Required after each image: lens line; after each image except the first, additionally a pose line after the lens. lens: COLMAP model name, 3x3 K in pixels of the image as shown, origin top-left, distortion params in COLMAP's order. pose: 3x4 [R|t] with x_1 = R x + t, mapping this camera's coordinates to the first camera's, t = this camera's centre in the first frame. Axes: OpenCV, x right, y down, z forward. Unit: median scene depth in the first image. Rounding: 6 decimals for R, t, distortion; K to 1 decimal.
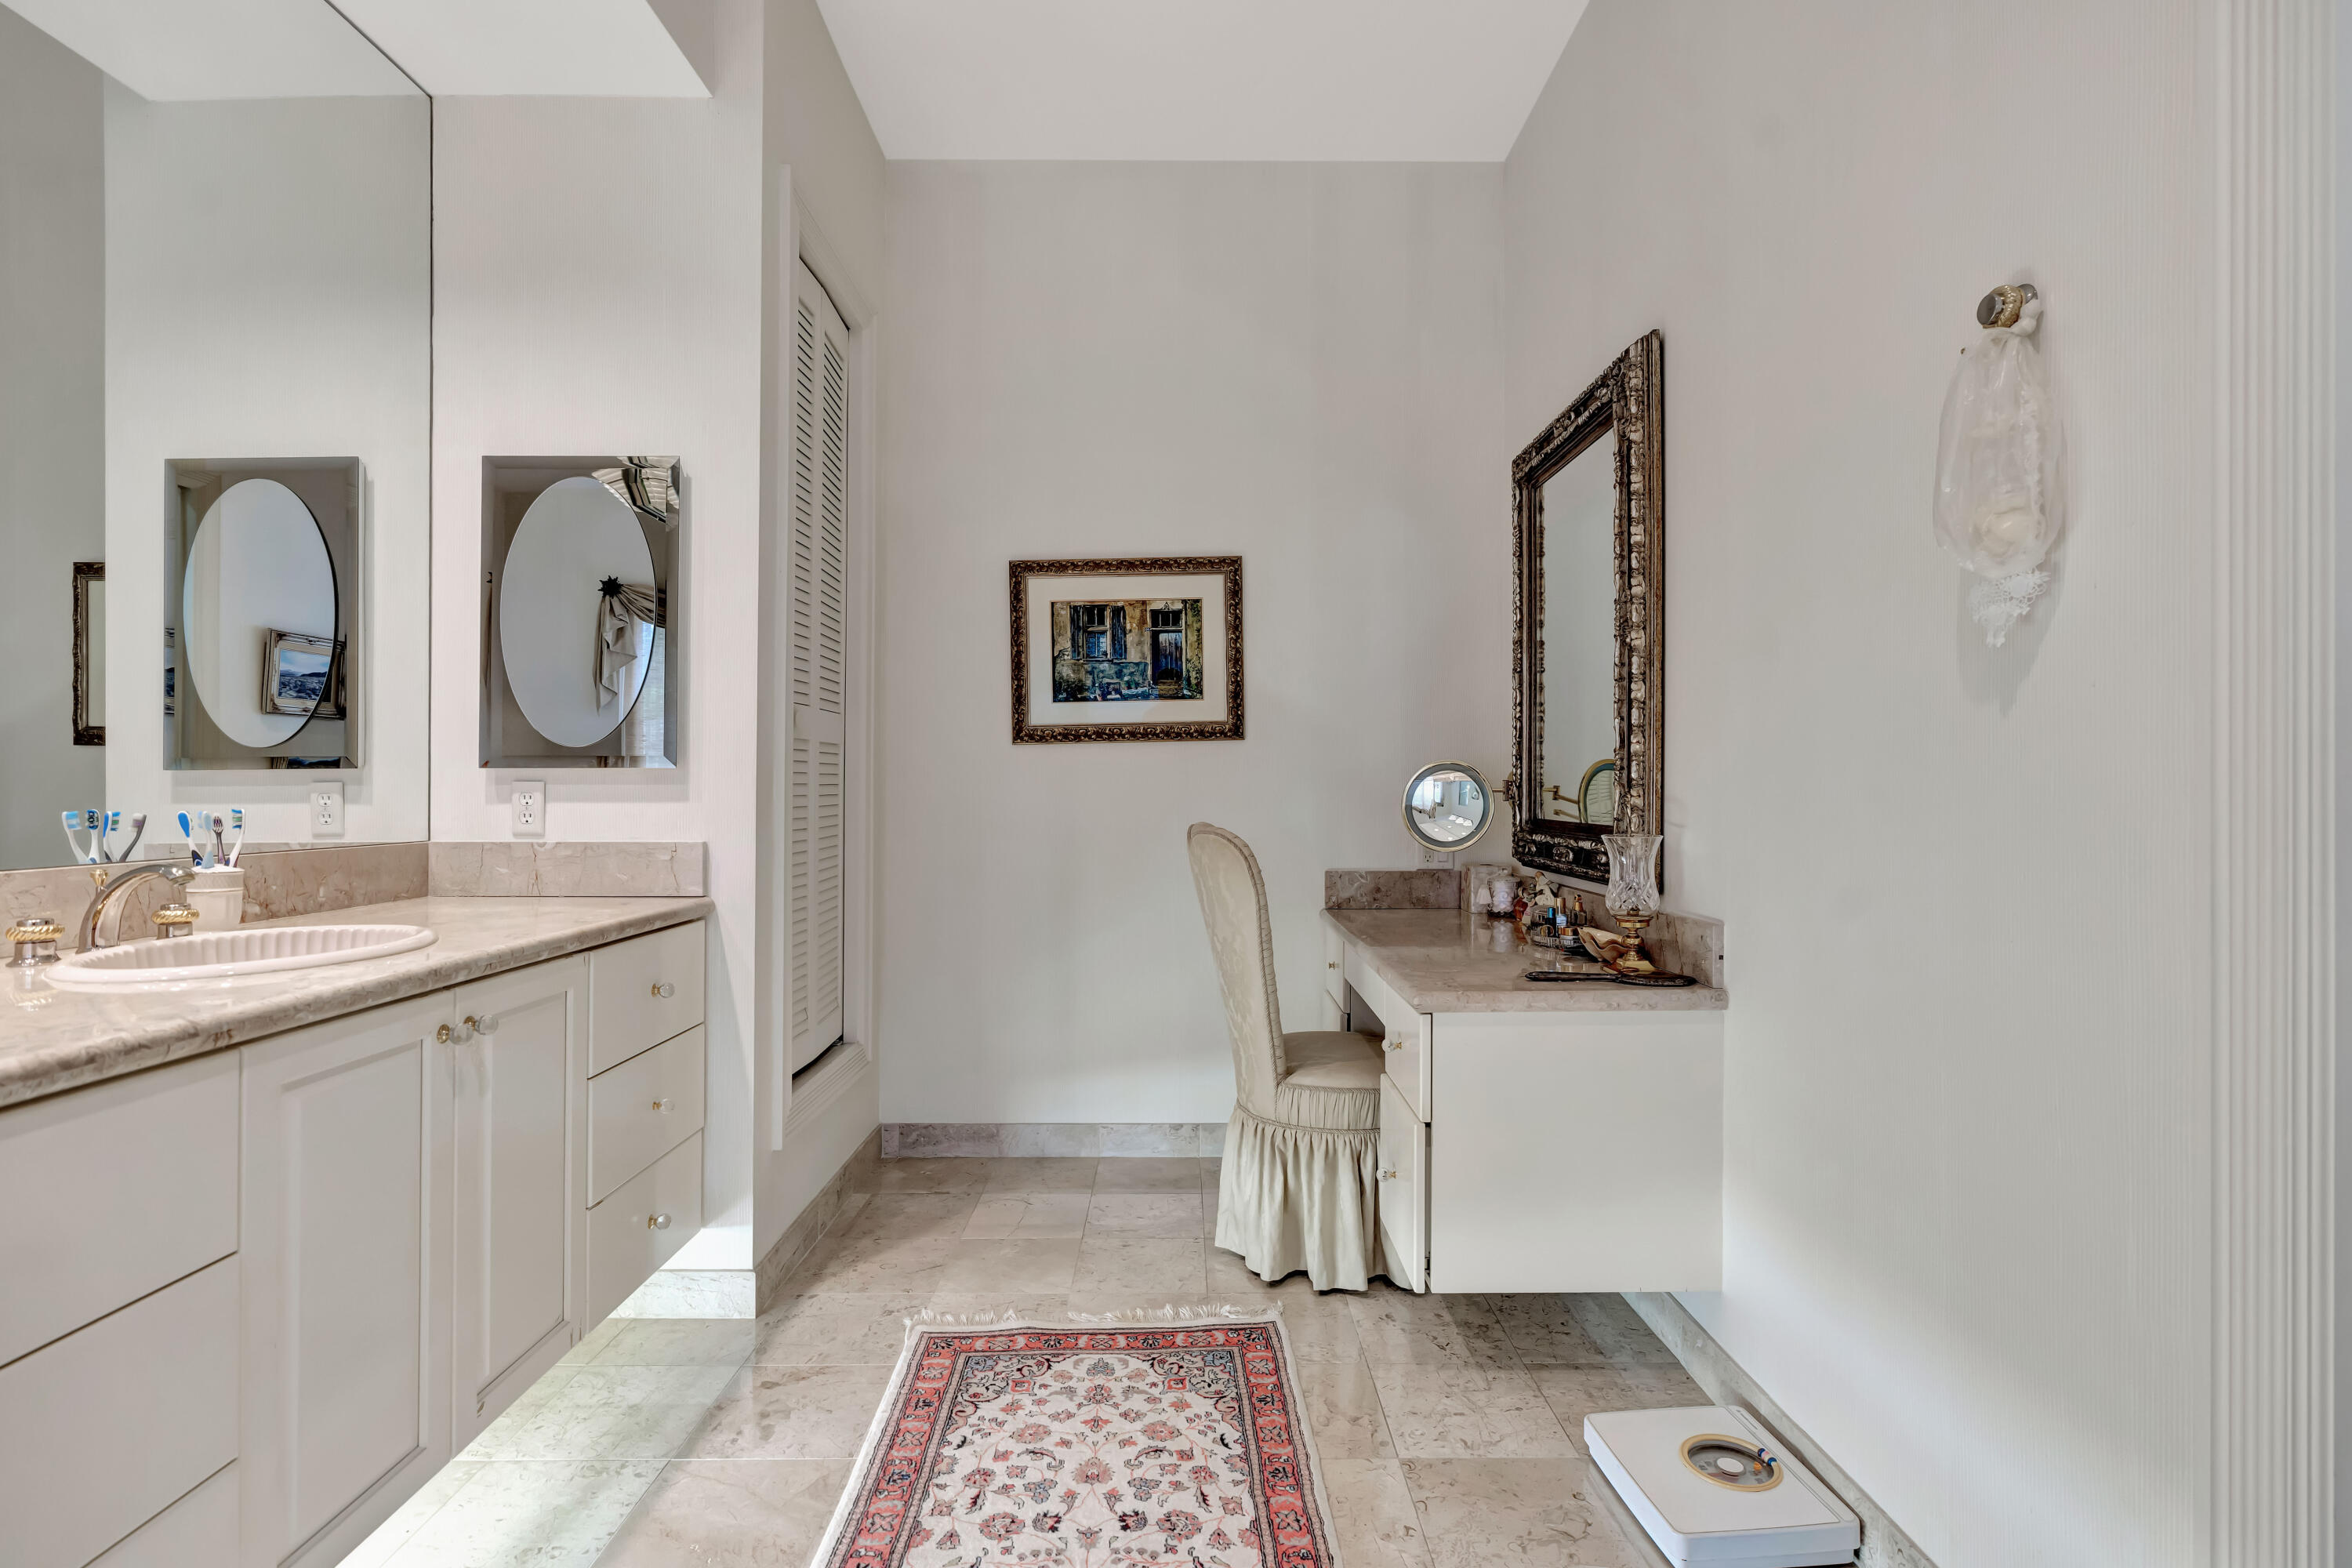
lens RADIAL K [[1117.8, 0, 1173.2], [0, 1117.8, 794.1], [0, 0, 1]] dist [-0.000793, -0.000073]
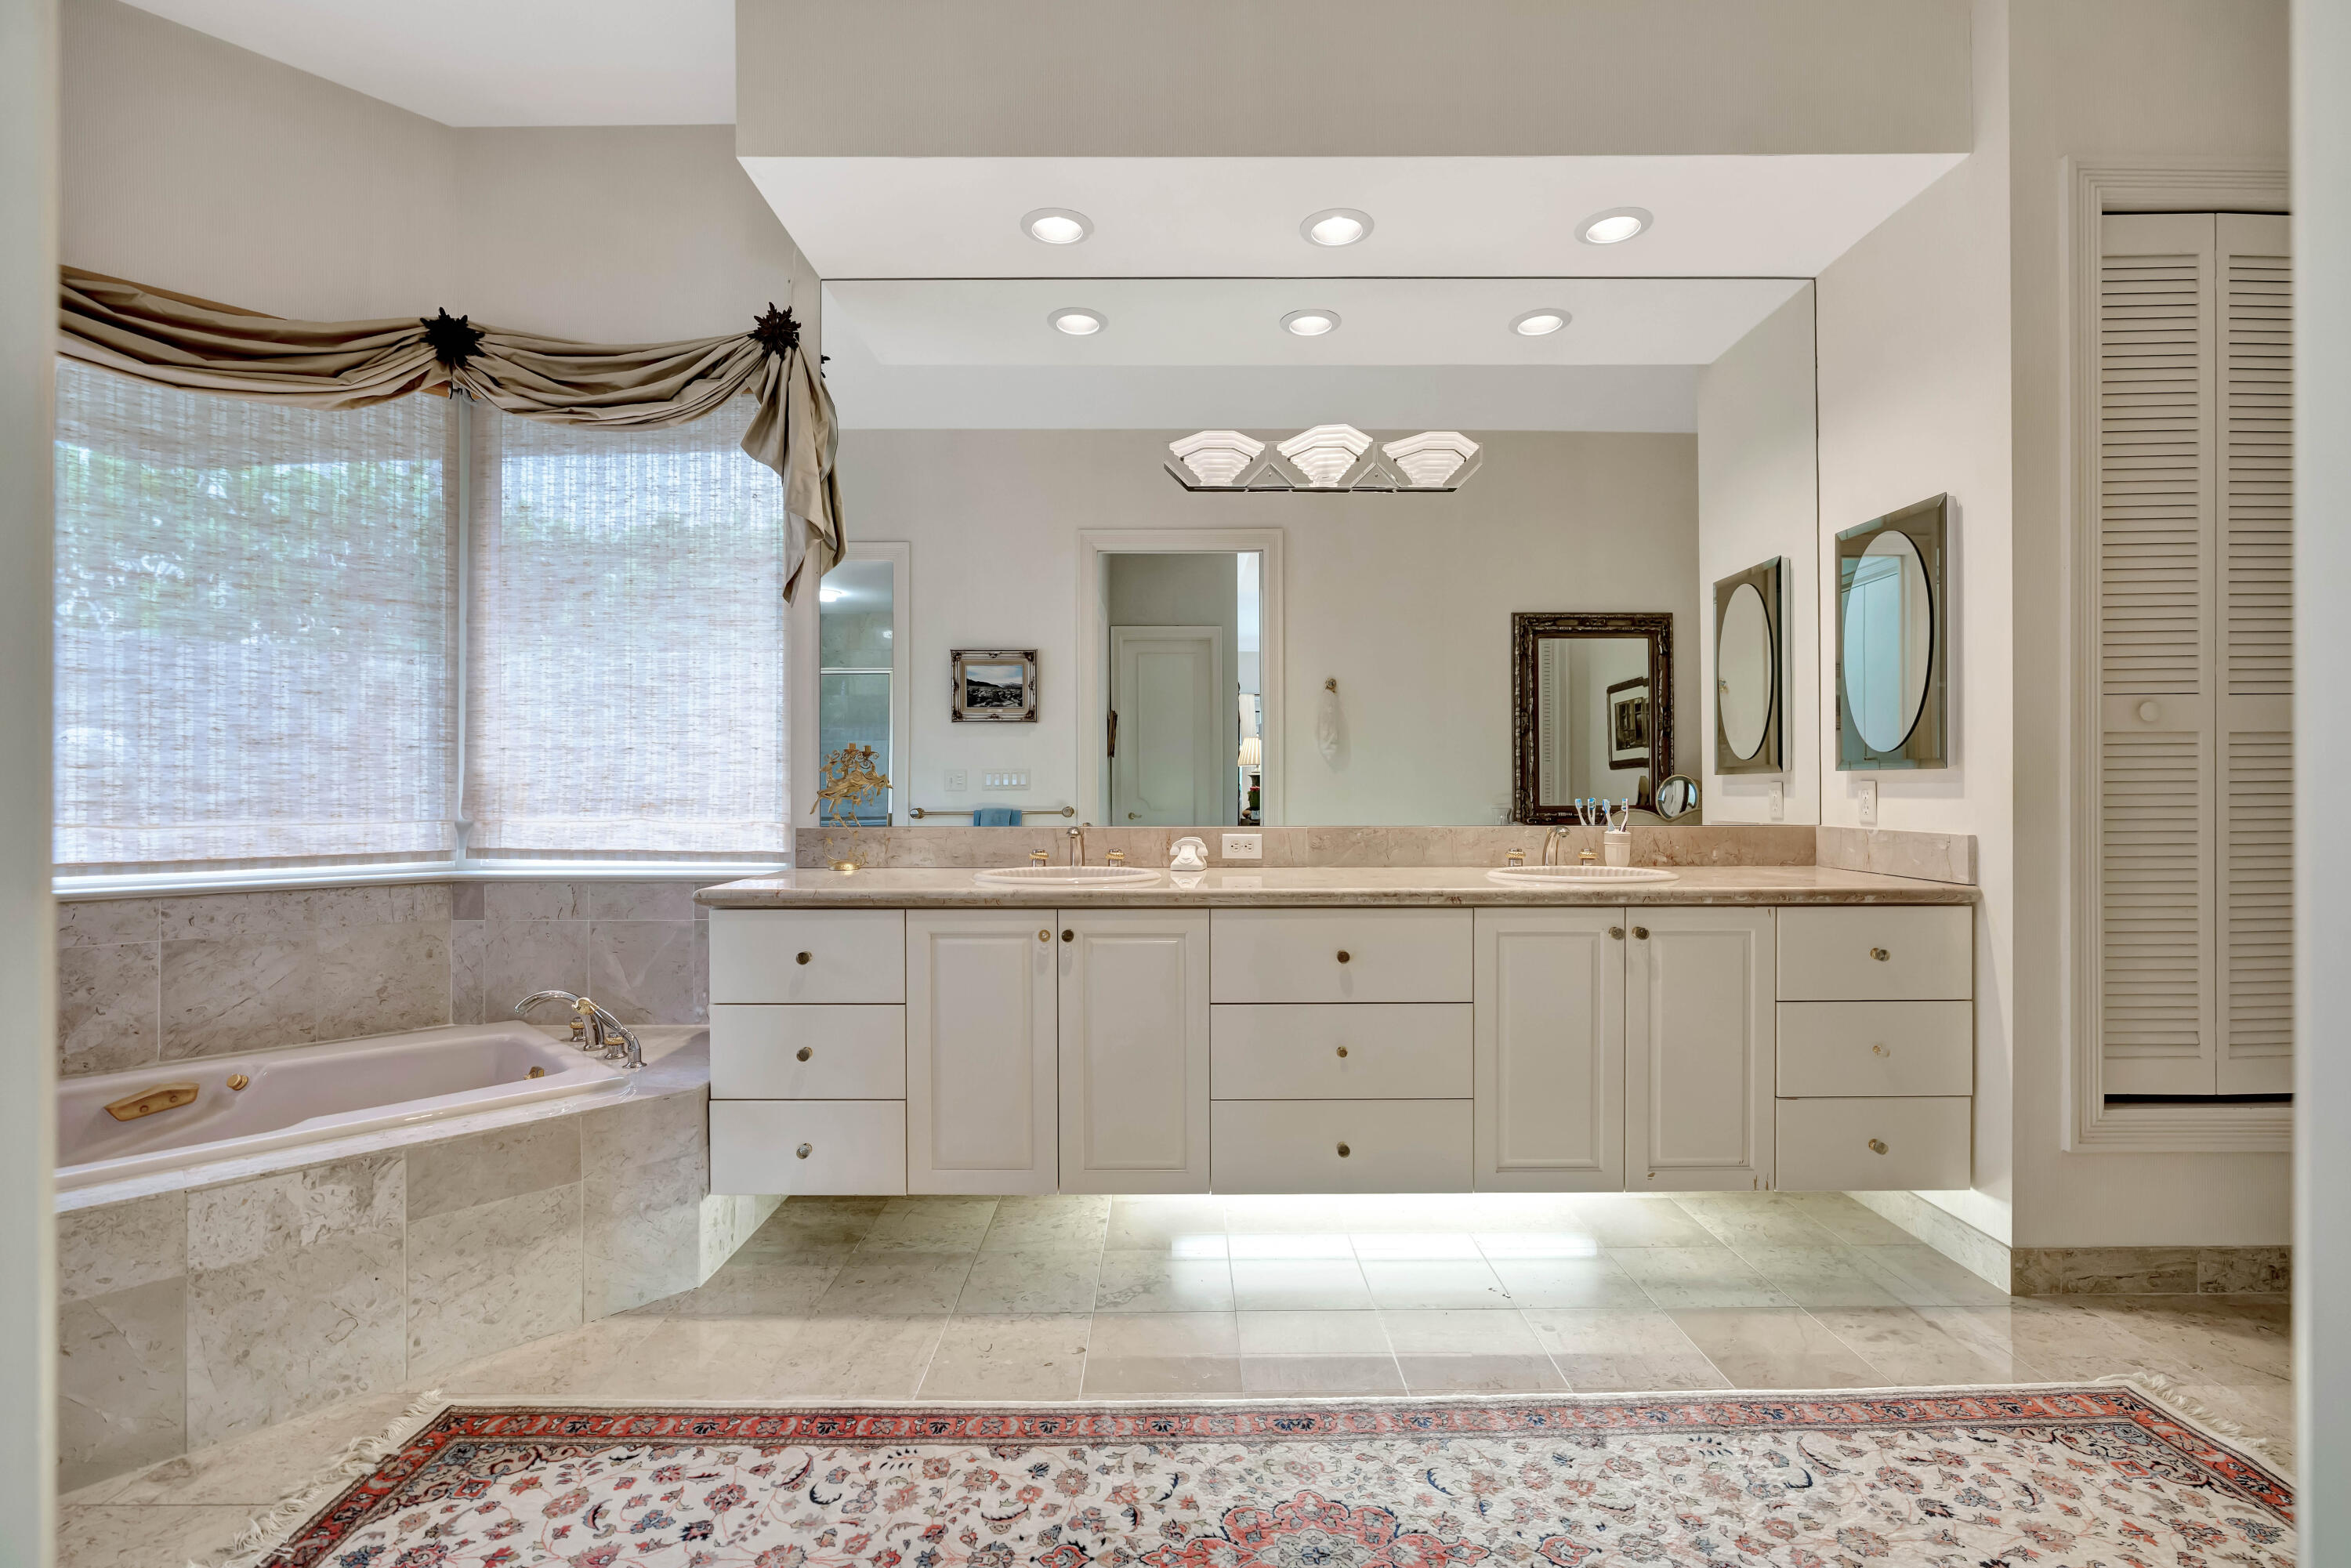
lens RADIAL K [[1069.7, 0, 1174.4], [0, 1069.7, 781.7], [0, 0, 1]] dist [-0.013800, 0.006128]
pose [[-0.006052, -0.004578, -0.999971, 0.693469], [-0.002885, 0.999985, -0.004561, -0.002787], [0.999978, 0.002857, -0.006065, 0.250882]]
